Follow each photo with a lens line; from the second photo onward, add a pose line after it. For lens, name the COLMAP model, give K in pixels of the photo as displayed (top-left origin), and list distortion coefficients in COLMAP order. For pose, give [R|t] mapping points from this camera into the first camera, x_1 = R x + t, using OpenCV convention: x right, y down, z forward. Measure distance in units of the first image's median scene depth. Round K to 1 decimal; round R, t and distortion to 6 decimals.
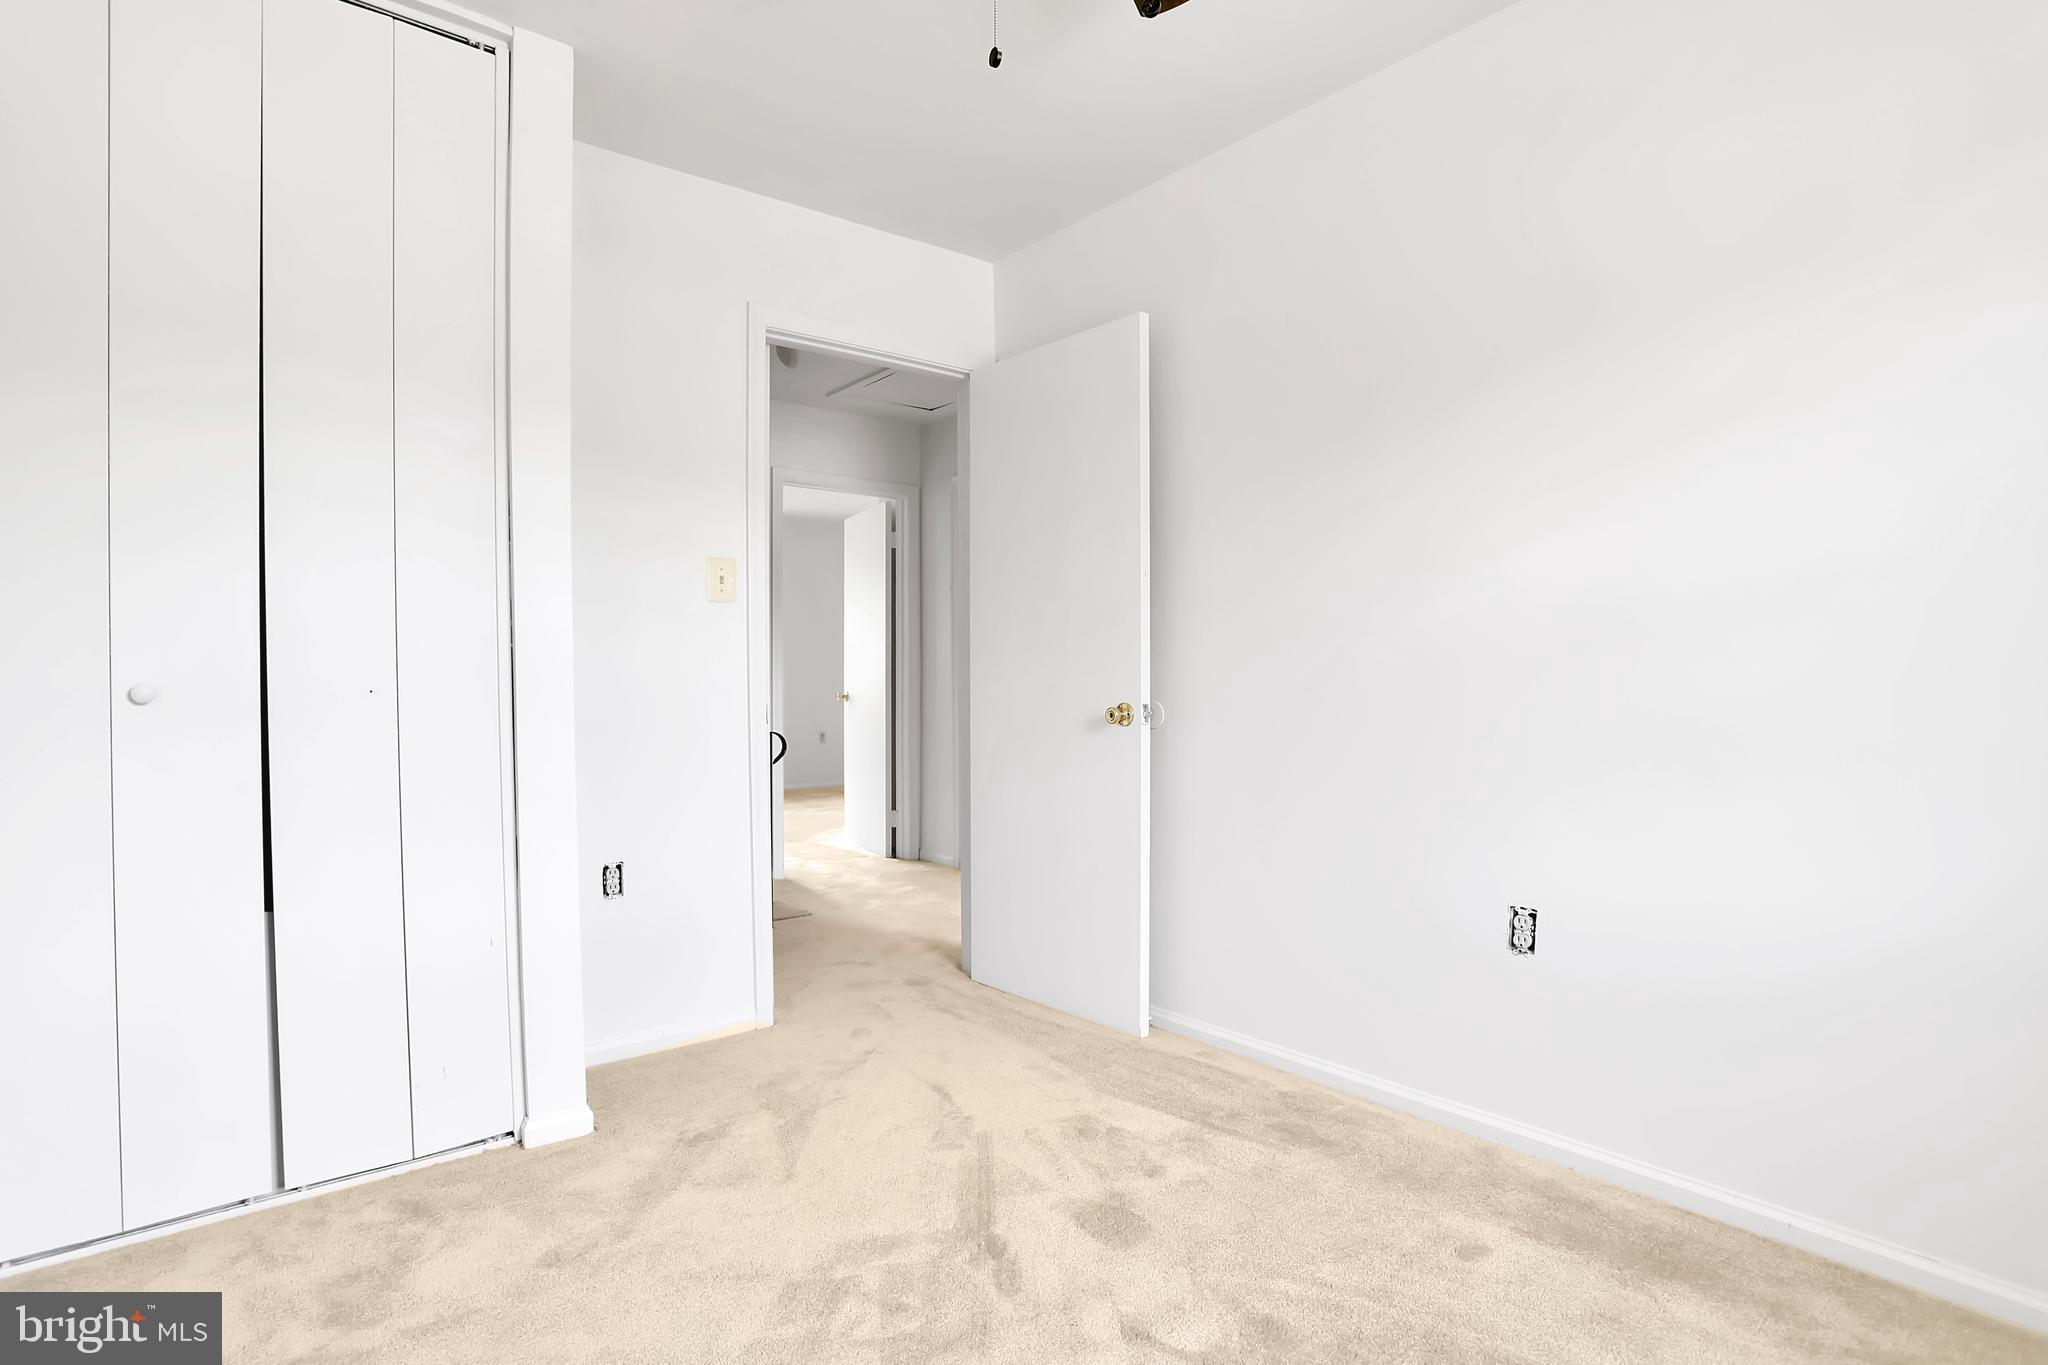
lens RADIAL K [[1008.6, 0, 1017.1], [0, 1008.6, 679.3], [0, 0, 1]] dist [-0.072422, 0.028031]
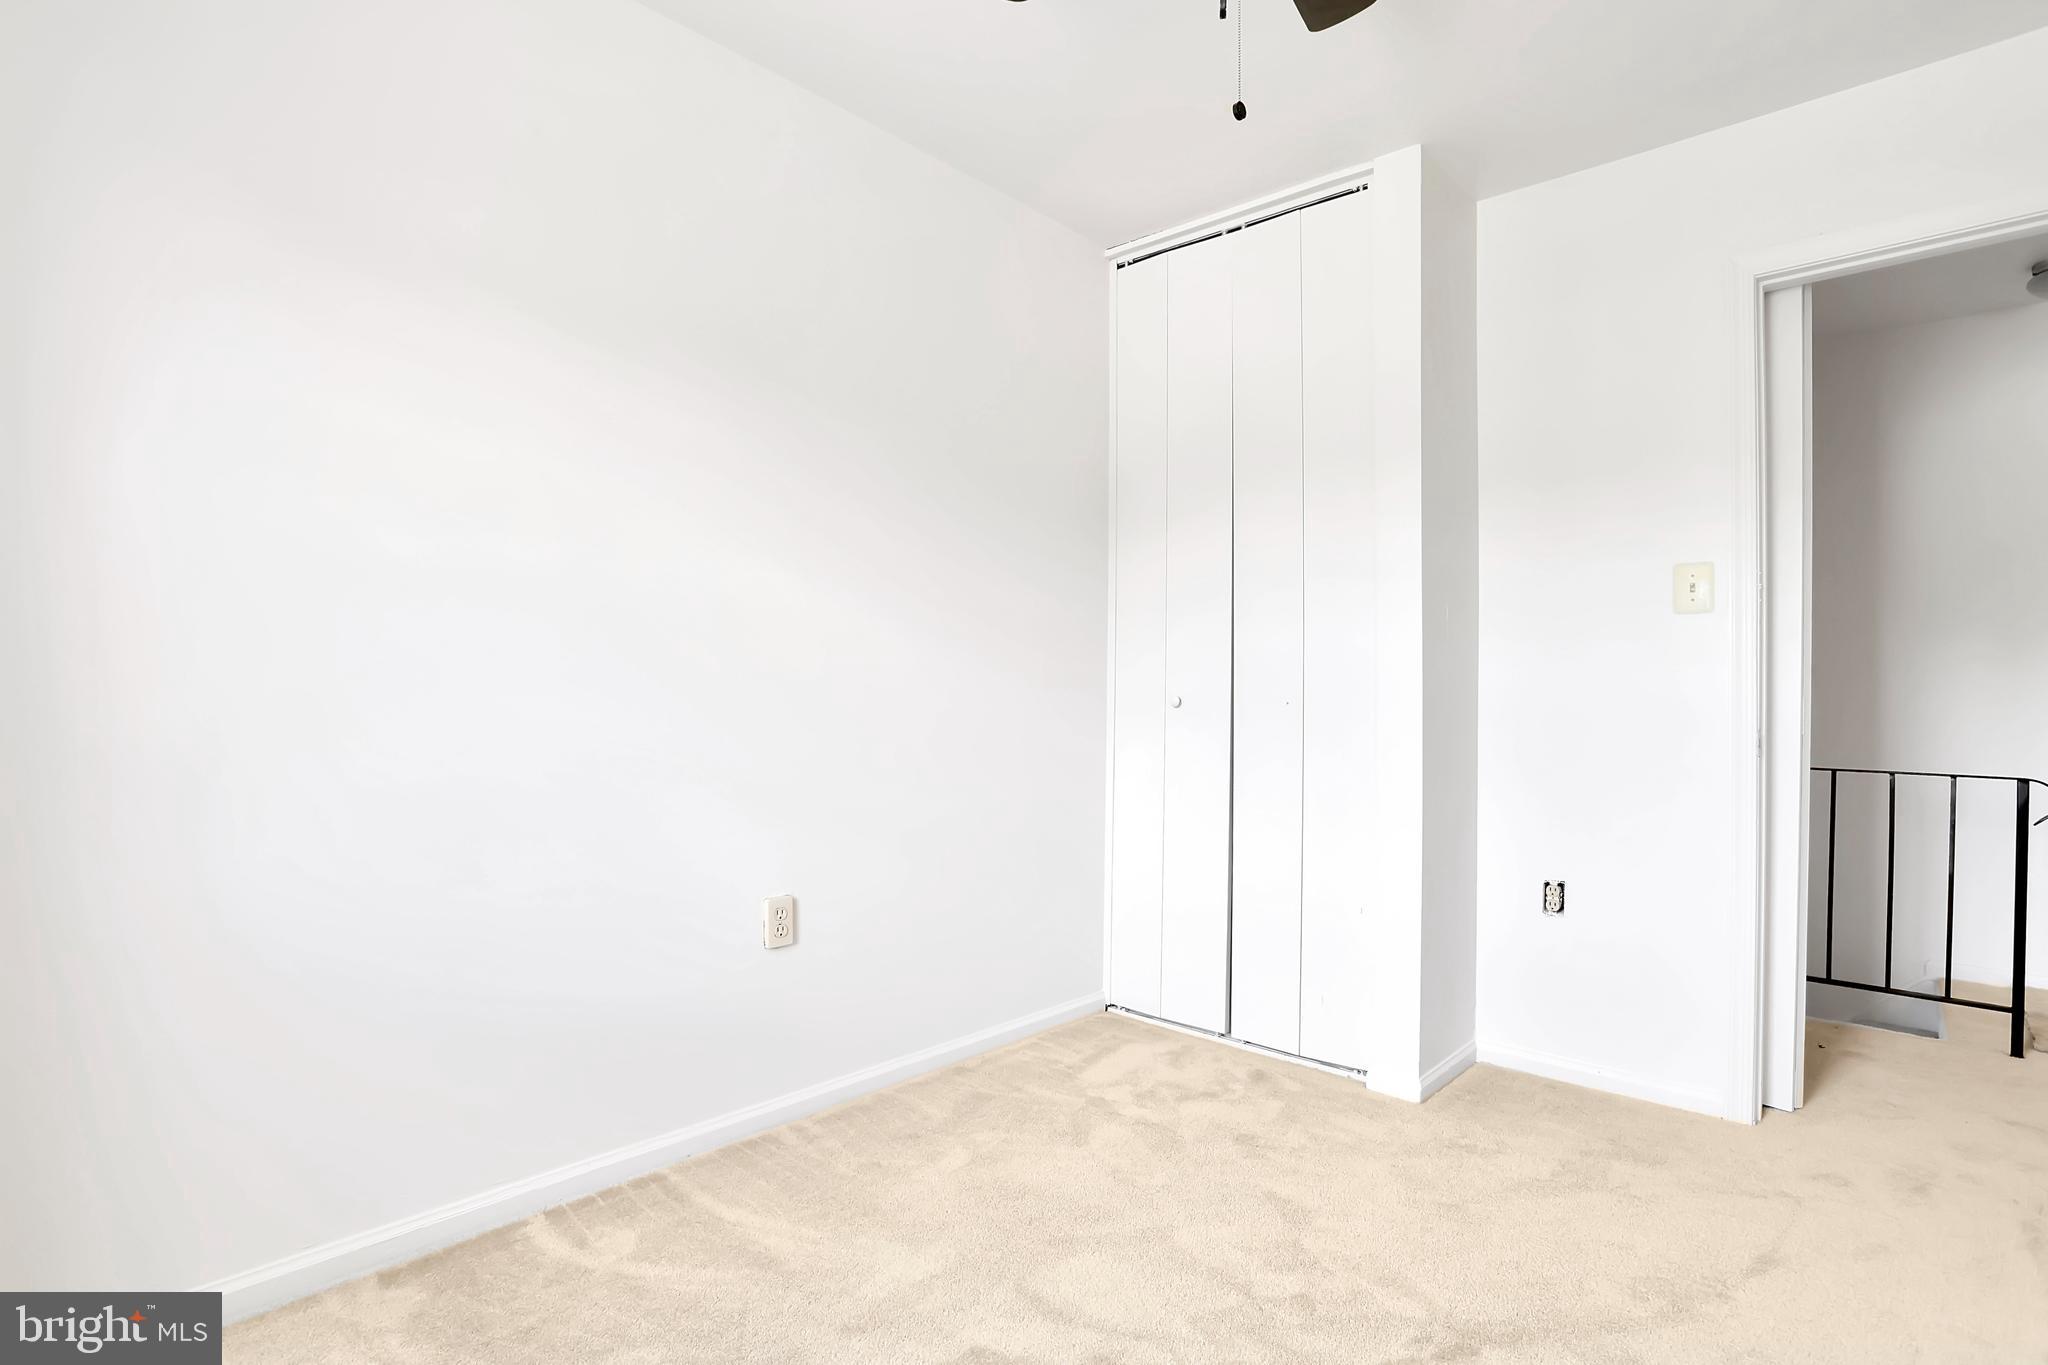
lens RADIAL K [[1008.6, 0, 1017.1], [0, 1008.6, 679.3], [0, 0, 1]] dist [-0.072422, 0.028031]
pose [[0.150650, 0.004214, -0.988578, 0.564656], [-0.015127, 0.999884, 0.001957, -0.014290], [0.988471, 0.014660, 0.150696, 0.349208]]
